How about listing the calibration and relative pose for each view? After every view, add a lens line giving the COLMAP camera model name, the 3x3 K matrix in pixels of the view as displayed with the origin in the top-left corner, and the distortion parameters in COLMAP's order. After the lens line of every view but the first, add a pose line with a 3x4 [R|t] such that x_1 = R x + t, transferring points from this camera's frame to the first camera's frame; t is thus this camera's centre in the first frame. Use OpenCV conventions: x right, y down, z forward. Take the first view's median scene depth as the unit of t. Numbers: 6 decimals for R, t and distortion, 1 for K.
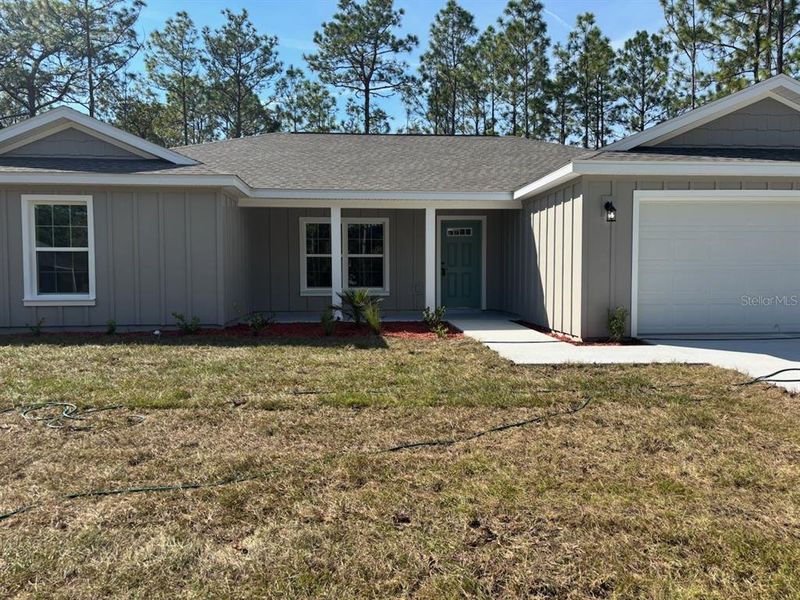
lens RADIAL K [[601.1, 0, 402.0], [0, 601.1, 296.4], [0, 0, 1]] dist [0.042048, 0.000951]
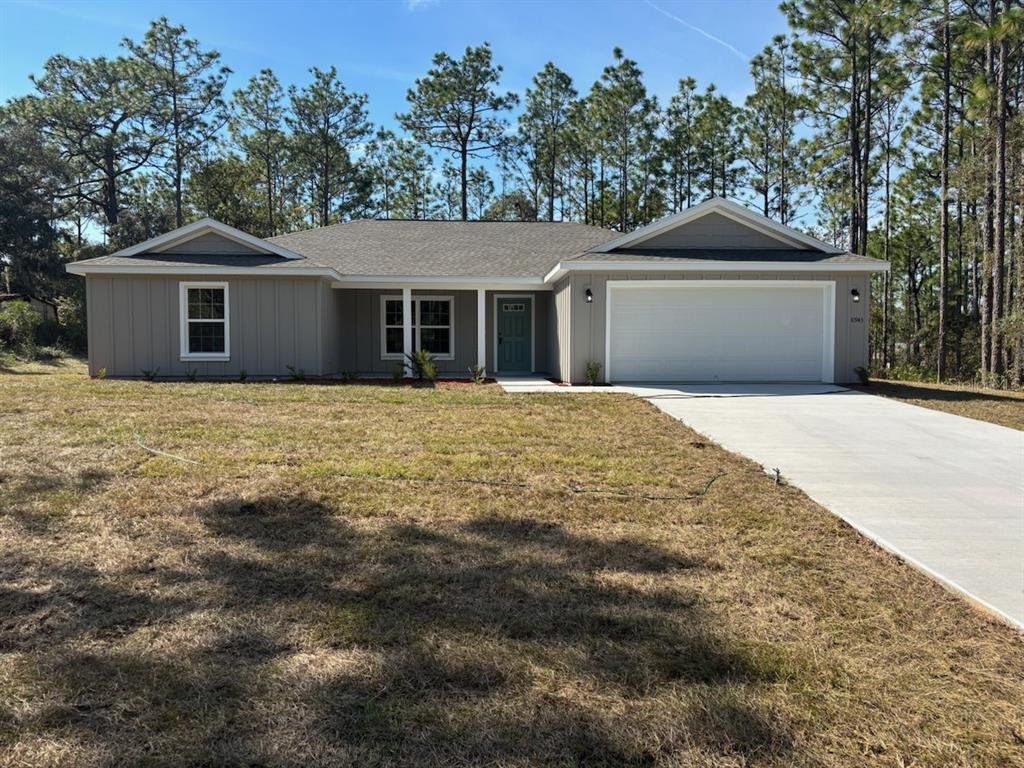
lens RADIAL K [[769.9, 0, 513.2], [0, 769.9, 393.0], [0, 0, 1]] dist [0.049356, -0.047238]
pose [[0.999760, 0.004728, -0.021386, 0.050407], [-0.004512, 0.999939, 0.010128, 0.018750], [0.021432, -0.010029, 0.999720, -0.210636]]
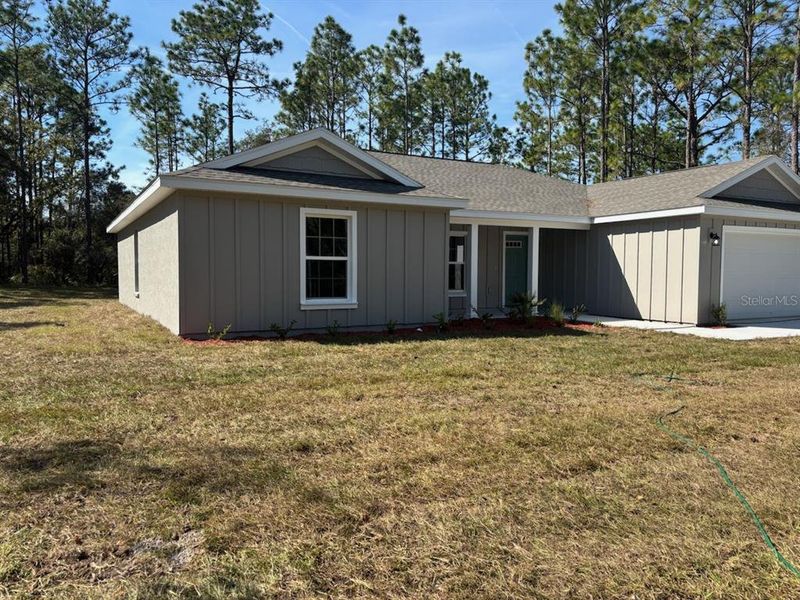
lens RADIAL K [[606.2, 0, 401.3], [0, 606.2, 307.3], [0, 0, 1]] dist [0.019485, -0.004067]
pose [[0.909810, -0.020453, 0.414522, -0.249836], [0.013818, 0.999724, 0.019000, -0.002012], [-0.414796, -0.011558, 0.909841, -0.016425]]
